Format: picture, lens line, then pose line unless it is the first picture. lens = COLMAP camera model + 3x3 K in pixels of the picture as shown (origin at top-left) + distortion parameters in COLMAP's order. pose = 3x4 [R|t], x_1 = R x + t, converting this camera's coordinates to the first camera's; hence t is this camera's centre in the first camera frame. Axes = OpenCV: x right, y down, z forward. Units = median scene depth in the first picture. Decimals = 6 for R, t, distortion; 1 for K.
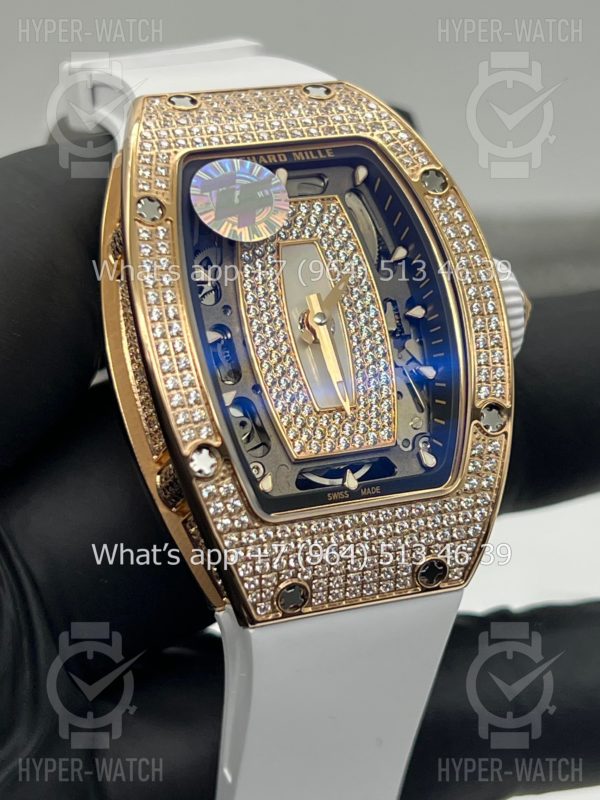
lens RADIAL K [[1911.5, 0, 295.4], [0, 1911.5, 407.0], [0, 0, 1]] dist [0.182336, 0.000000]
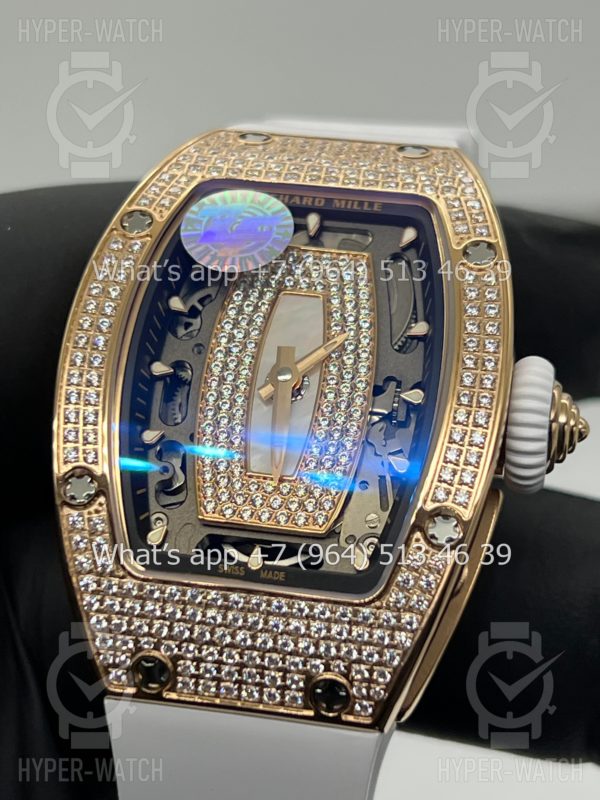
lens RADIAL K [[1911.5, 0, 306.1], [0, 1911.5, 373.7], [0, 0, 1]] dist [0.182336, 0.000000]
pose [[0.858328, 0.160782, -0.487260, 0.442635], [-0.248722, 0.960982, -0.121037, 0.056427], [0.448788, 0.225082, 0.864828, 0.254926]]
